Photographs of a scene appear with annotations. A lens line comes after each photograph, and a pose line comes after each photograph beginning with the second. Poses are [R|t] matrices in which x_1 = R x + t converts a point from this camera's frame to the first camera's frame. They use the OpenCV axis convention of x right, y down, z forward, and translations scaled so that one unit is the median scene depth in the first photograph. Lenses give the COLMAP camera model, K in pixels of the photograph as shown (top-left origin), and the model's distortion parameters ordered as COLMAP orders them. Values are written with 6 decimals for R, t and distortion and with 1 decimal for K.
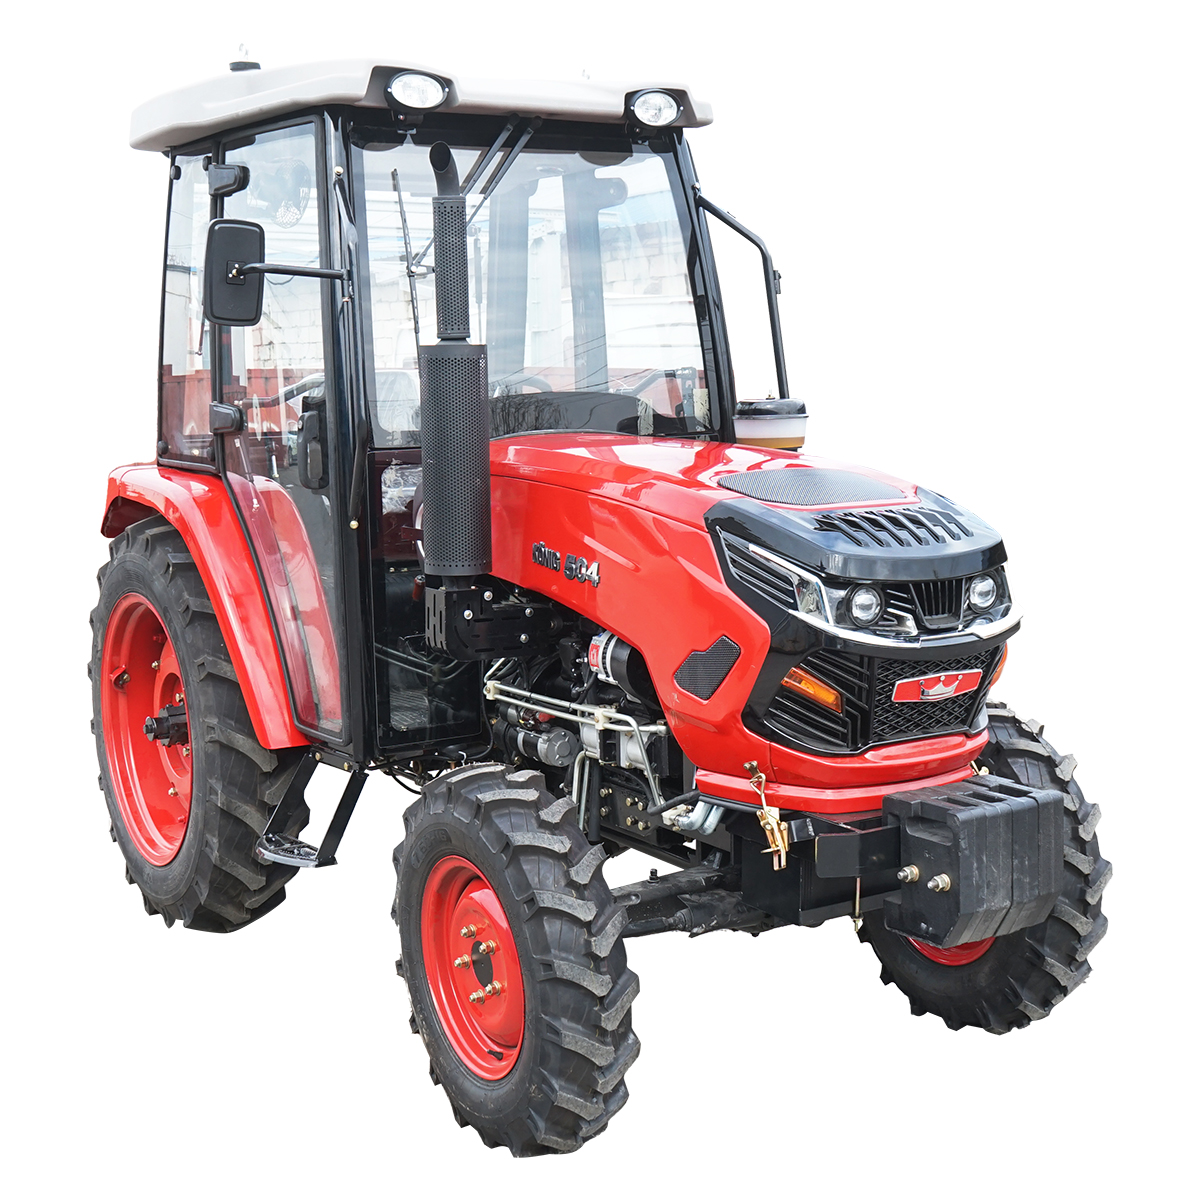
lens RADIAL K [[1767.9, 0, 600.0], [0, 1767.9, 600.0], [0, 0, 1]] dist [0.058667, -0.033798]
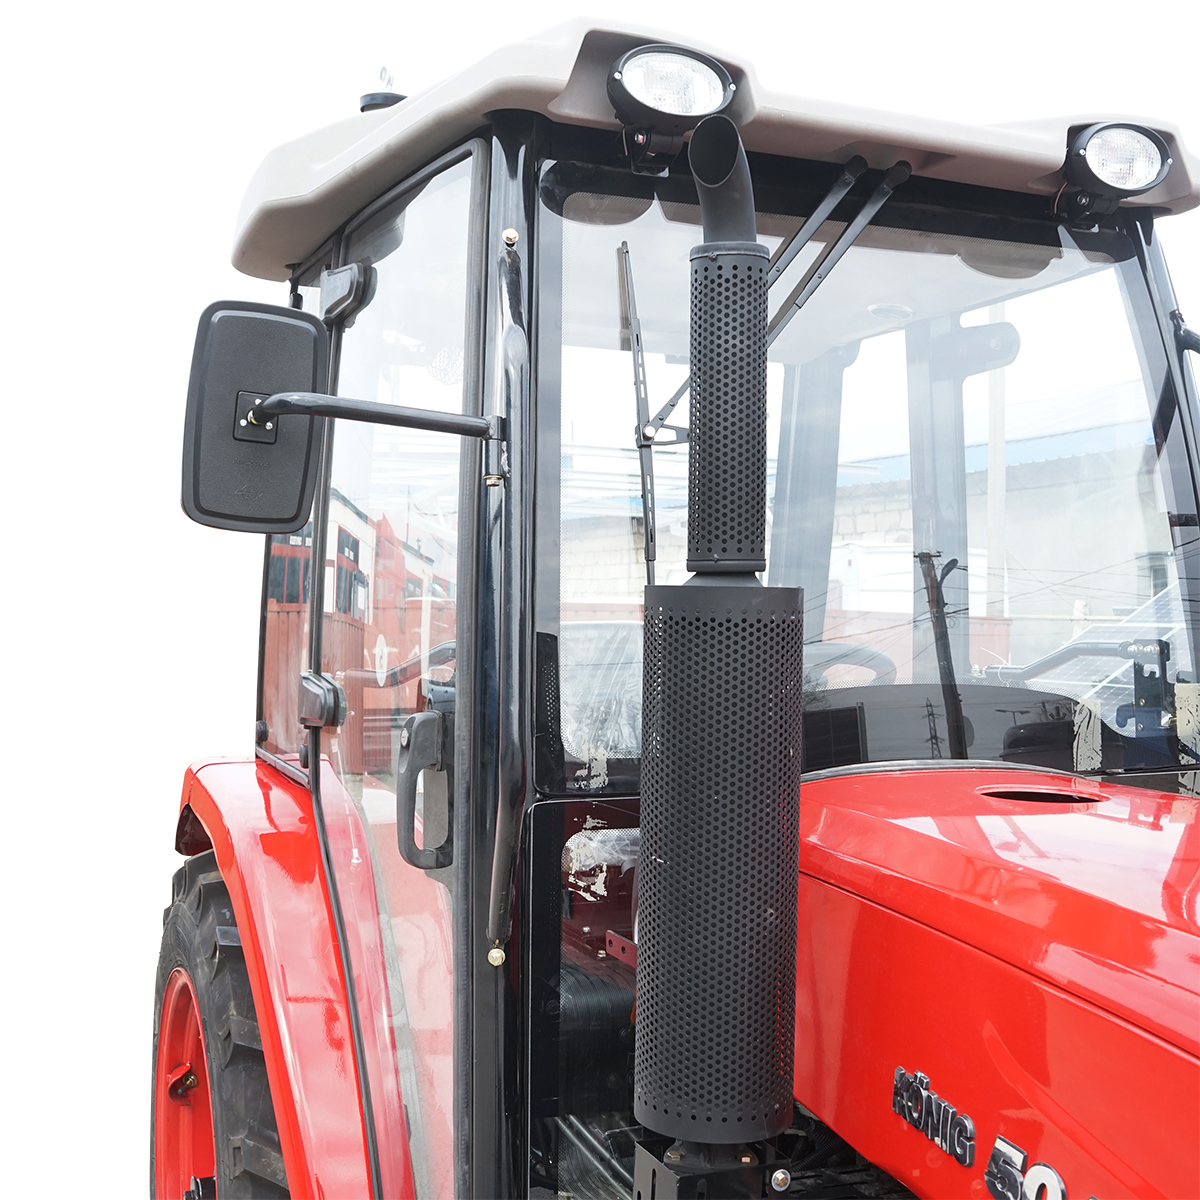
lens RADIAL K [[1482.3, 0, 600.0], [0, 1482.3, 600.0], [0, 0, 1]] dist [-0.019862, -0.017840]
pose [[0.986838, 0.032228, -0.158470, -0.050869], [-0.052913, 0.990349, -0.128101, -0.085275], [0.152812, 0.134800, 0.979019, 0.588810]]
